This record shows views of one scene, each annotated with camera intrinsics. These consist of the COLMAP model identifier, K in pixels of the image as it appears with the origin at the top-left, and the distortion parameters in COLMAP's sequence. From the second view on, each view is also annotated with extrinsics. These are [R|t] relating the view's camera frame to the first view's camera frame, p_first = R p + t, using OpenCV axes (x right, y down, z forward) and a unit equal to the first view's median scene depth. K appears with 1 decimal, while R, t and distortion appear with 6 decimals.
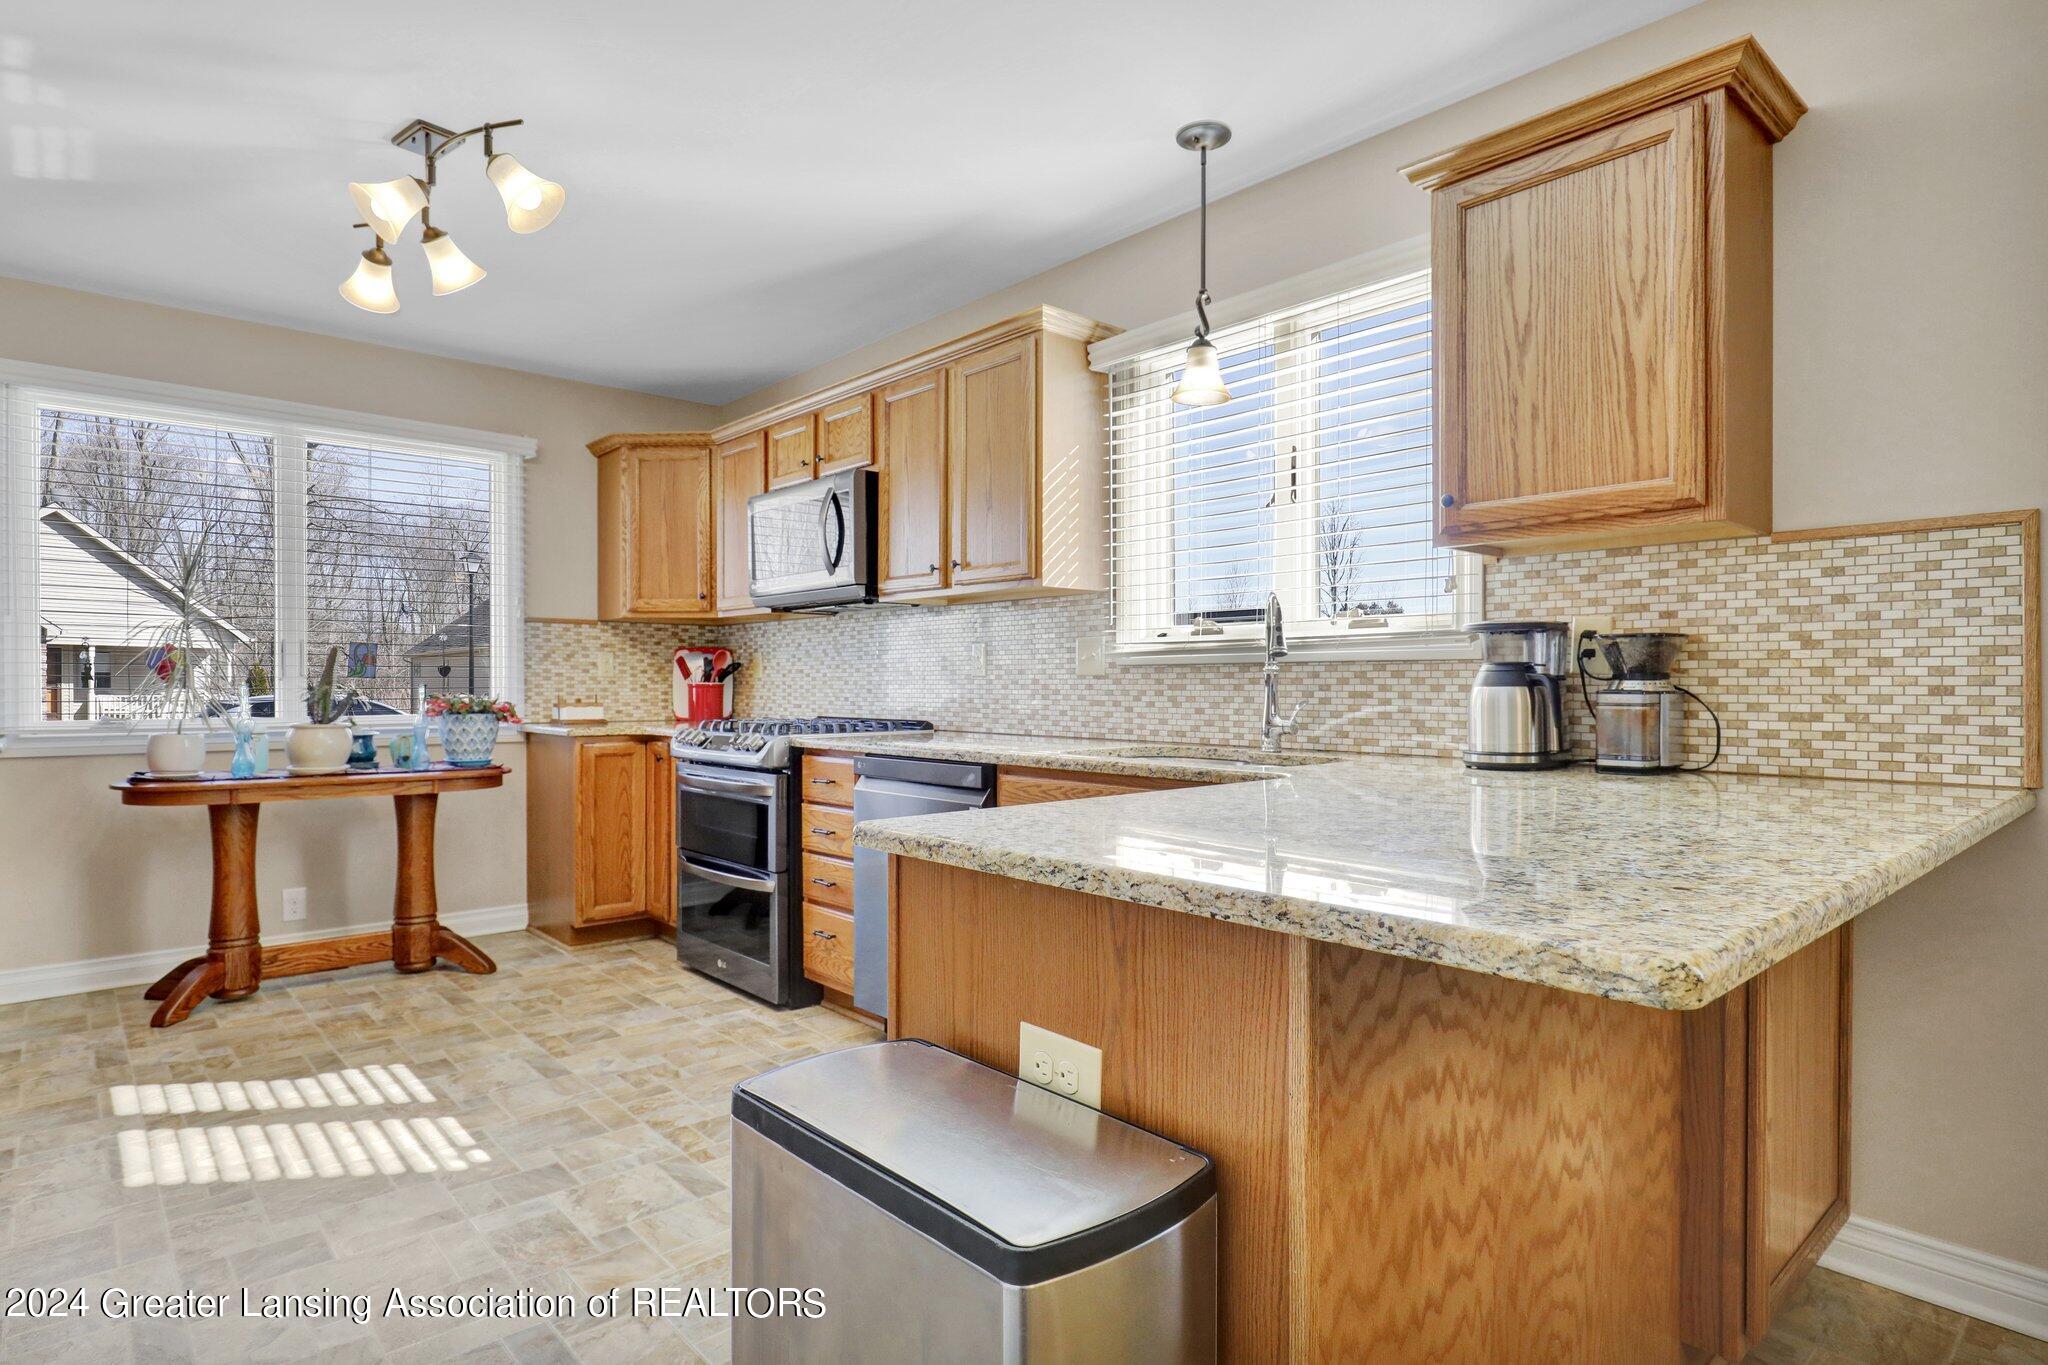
lens RADIAL K [[1070.4, 0, 1024.0], [0, 1070.4, 682.5], [0, 0, 1]] dist [-0.000465, 0.000340]
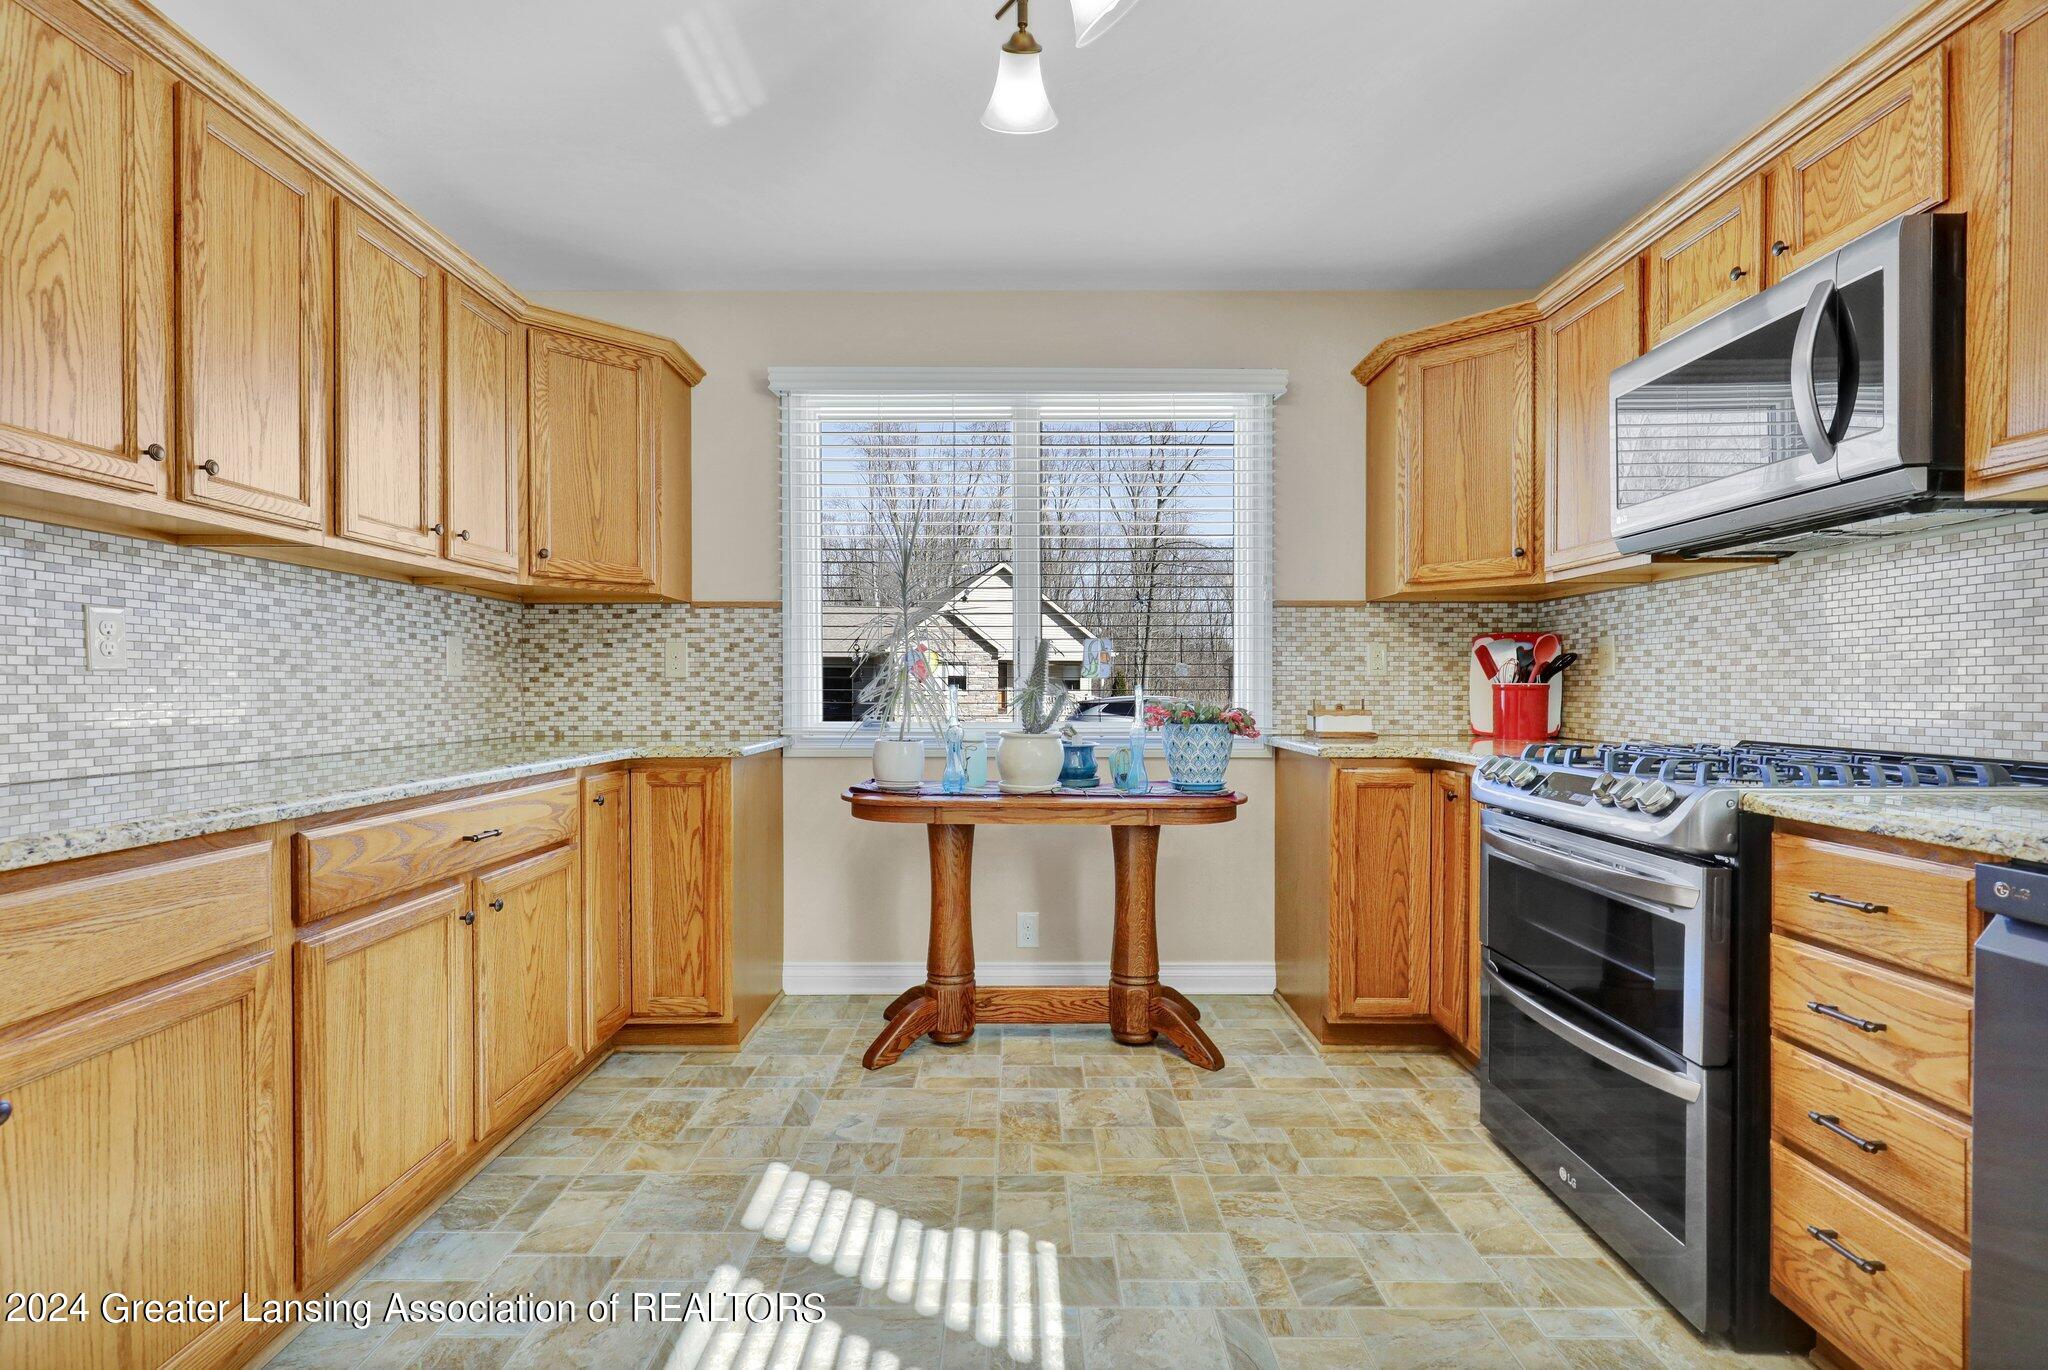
lens RADIAL K [[942.2, 0, 1015.4], [0, 942.2, 700.0], [0, 0, 1]] dist [-0.000914, -0.000132]
pose [[0.728882, 0.008567, -0.684586, -0.140530], [0.000952, 0.999908, 0.013527, 0.002942], [0.684639, -0.010511, 0.728807, 0.395478]]
